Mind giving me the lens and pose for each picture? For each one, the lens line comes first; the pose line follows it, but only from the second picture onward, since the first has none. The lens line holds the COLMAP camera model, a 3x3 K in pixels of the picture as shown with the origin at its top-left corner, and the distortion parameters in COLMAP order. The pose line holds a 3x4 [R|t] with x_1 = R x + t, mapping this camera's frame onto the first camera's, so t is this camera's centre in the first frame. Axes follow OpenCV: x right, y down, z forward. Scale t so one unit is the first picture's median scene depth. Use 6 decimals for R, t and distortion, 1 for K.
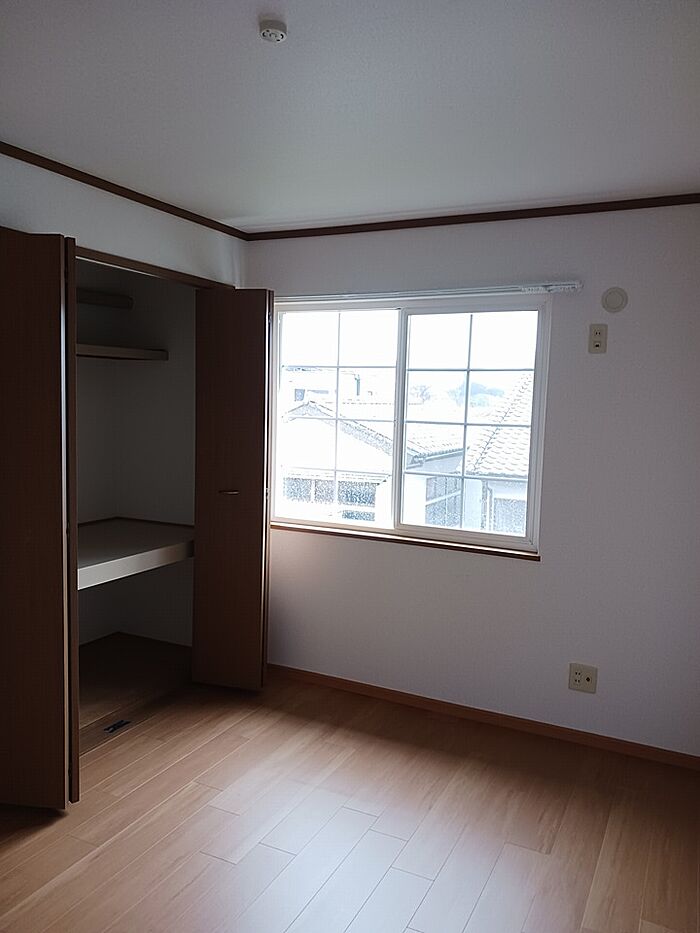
lens RADIAL K [[722.3, 0, 353.6], [0, 722.3, 462.9], [0, 0, 1]] dist [-0.023749, 0.004960]
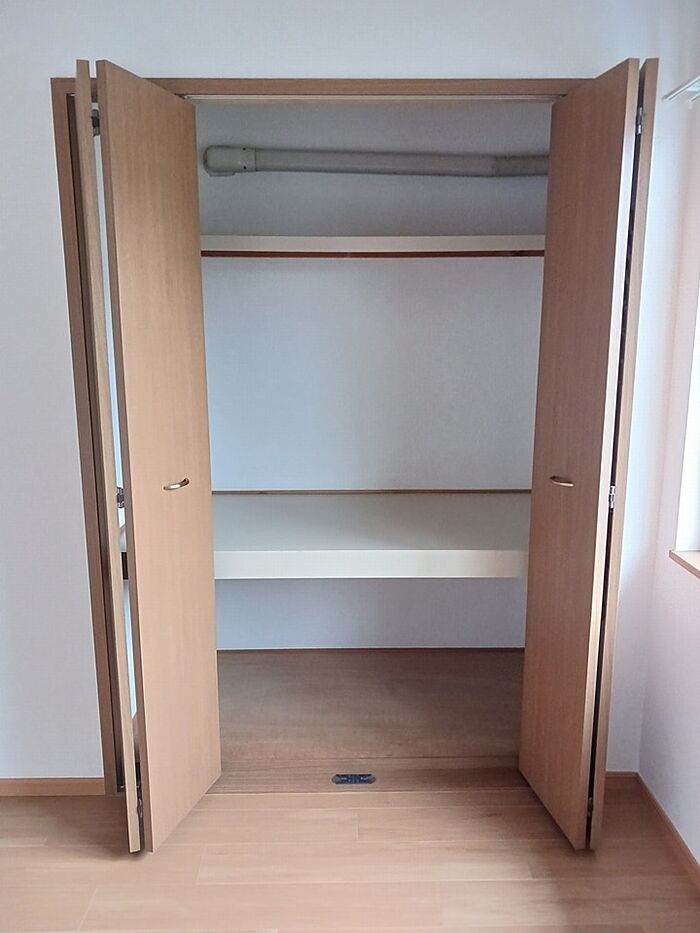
lens RADIAL K [[722.3, 0, 353.6], [0, 722.3, 462.9], [0, 0, 1]] dist [-0.023749, 0.004960]
pose [[0.457658, 0.144932, -0.877237, 0.259865], [-0.064119, 0.989436, 0.130017, -0.038473], [0.886813, -0.003256, 0.462116, 0.688325]]
